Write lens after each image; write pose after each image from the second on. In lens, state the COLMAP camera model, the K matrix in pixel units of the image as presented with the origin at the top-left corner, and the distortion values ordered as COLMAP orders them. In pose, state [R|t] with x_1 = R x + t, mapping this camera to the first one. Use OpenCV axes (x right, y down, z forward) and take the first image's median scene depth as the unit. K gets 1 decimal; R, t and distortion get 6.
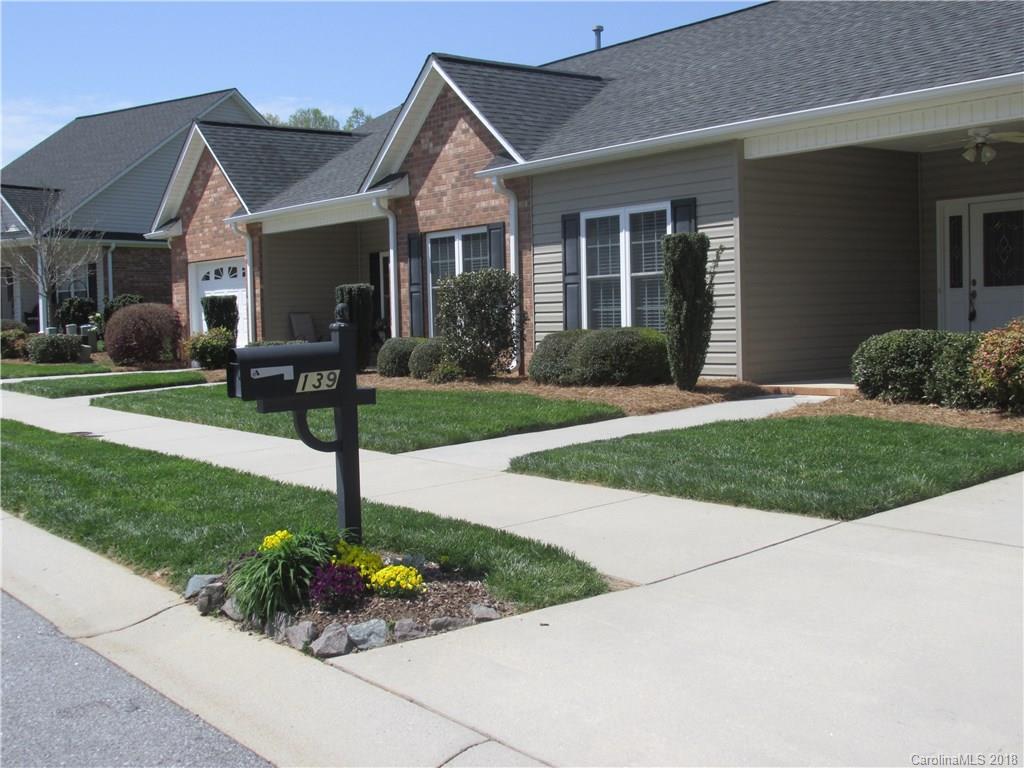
lens RADIAL K [[1244.4, 0, 512.0], [0, 1244.4, 385.2], [0, 0, 1]] dist [-0.069768, 0.000000]
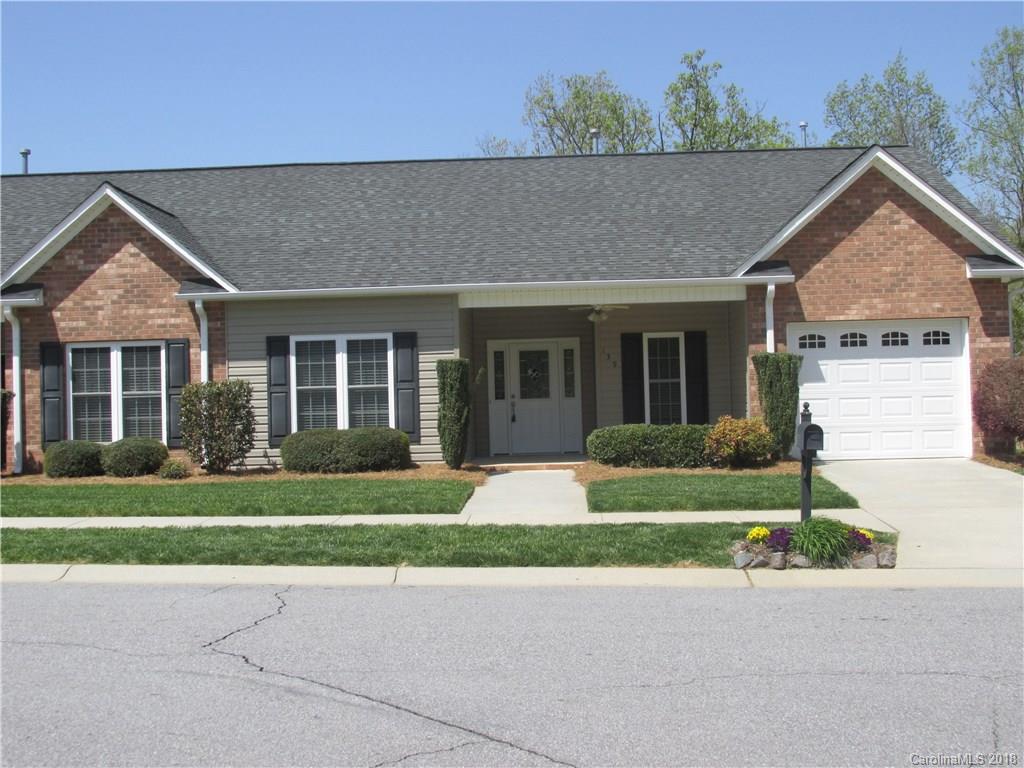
lens RADIAL K [[1244.4, 0, 511.5], [0, 1244.4, 382.2], [0, 0, 1]] dist [-0.069768, 0.000000]
pose [[0.643564, 0.024651, 0.764995, -0.706478], [0.048749, 0.996132, -0.073111, 0.008134], [-0.763838, 0.084344, 0.639873, 0.039195]]
